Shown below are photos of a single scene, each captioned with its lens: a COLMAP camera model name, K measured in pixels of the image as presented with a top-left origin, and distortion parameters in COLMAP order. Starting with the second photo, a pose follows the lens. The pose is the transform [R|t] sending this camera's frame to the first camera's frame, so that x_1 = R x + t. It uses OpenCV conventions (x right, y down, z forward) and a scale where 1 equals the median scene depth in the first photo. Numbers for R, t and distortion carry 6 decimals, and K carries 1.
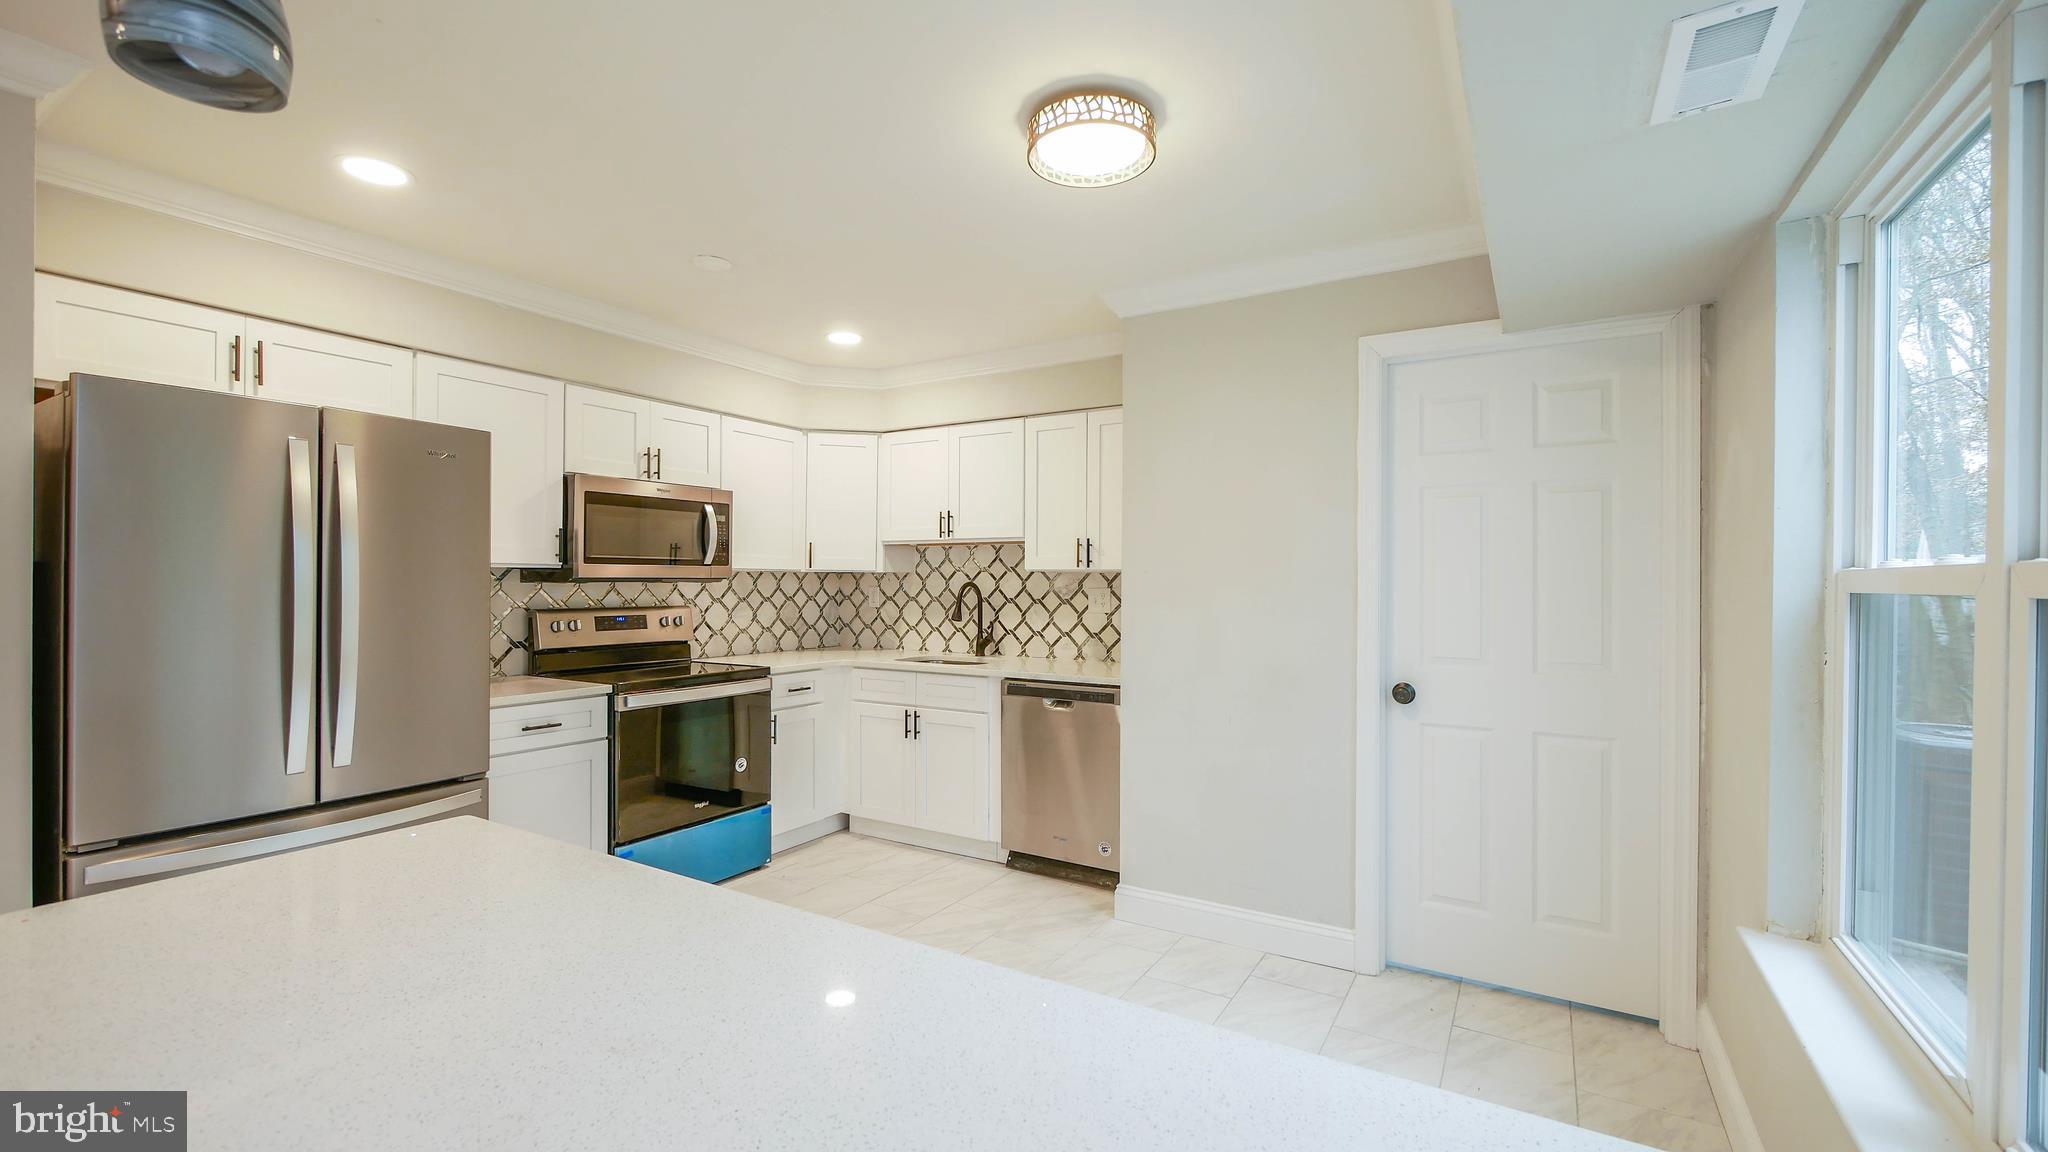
lens RADIAL K [[850.4, 0, 1020.3], [0, 850.4, 580.0], [0, 0, 1]] dist [-0.002729, 0.000238]
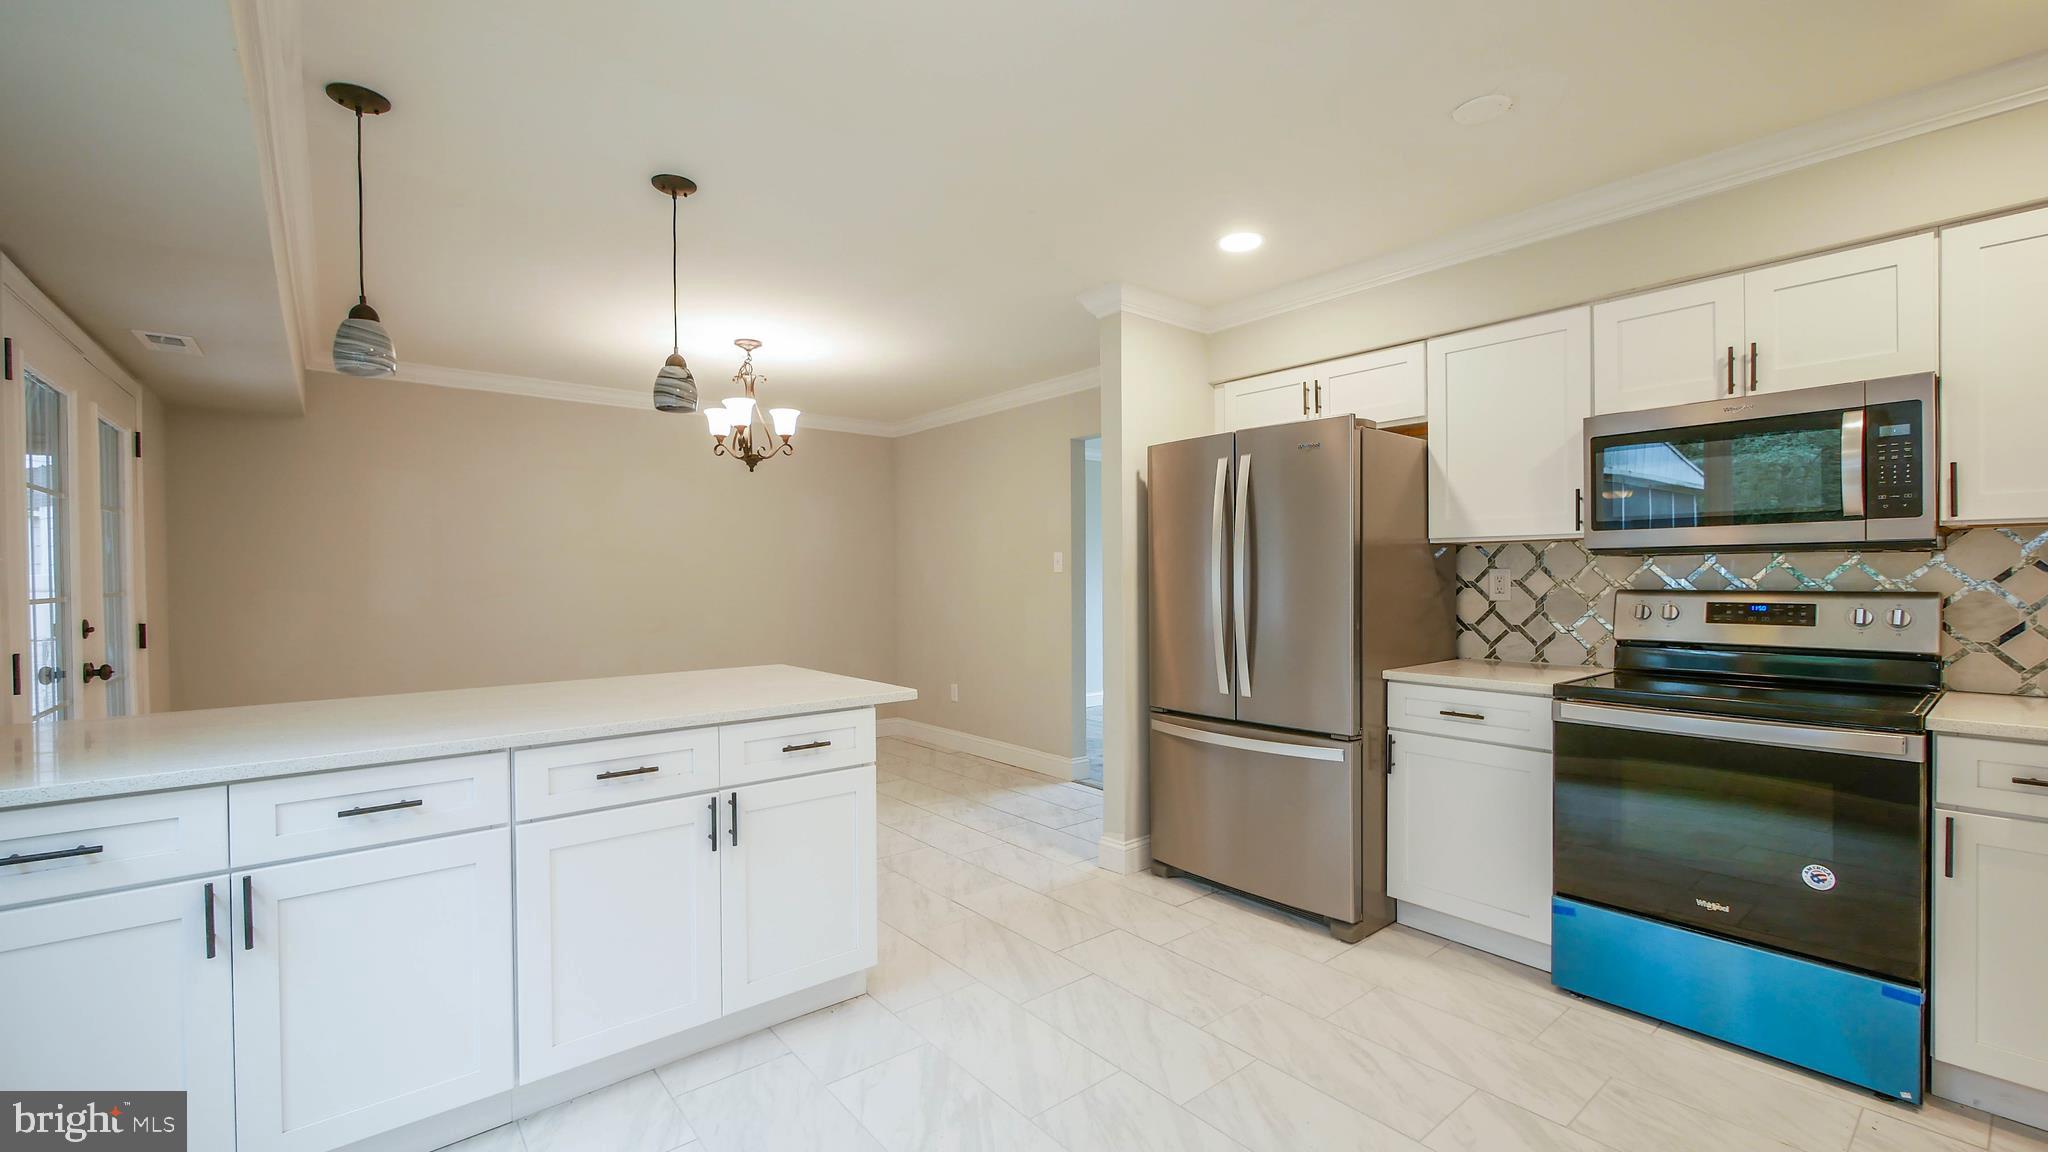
lens RADIAL K [[850.4, 0, 1020.3], [0, 850.4, 580.0], [0, 0, 1]] dist [-0.002729, 0.000238]
pose [[-0.339847, 0.022155, -0.940220, 0.368547], [0.018556, 0.999686, 0.016850, 0.001825], [0.940297, -0.011721, -0.340152, 0.701092]]
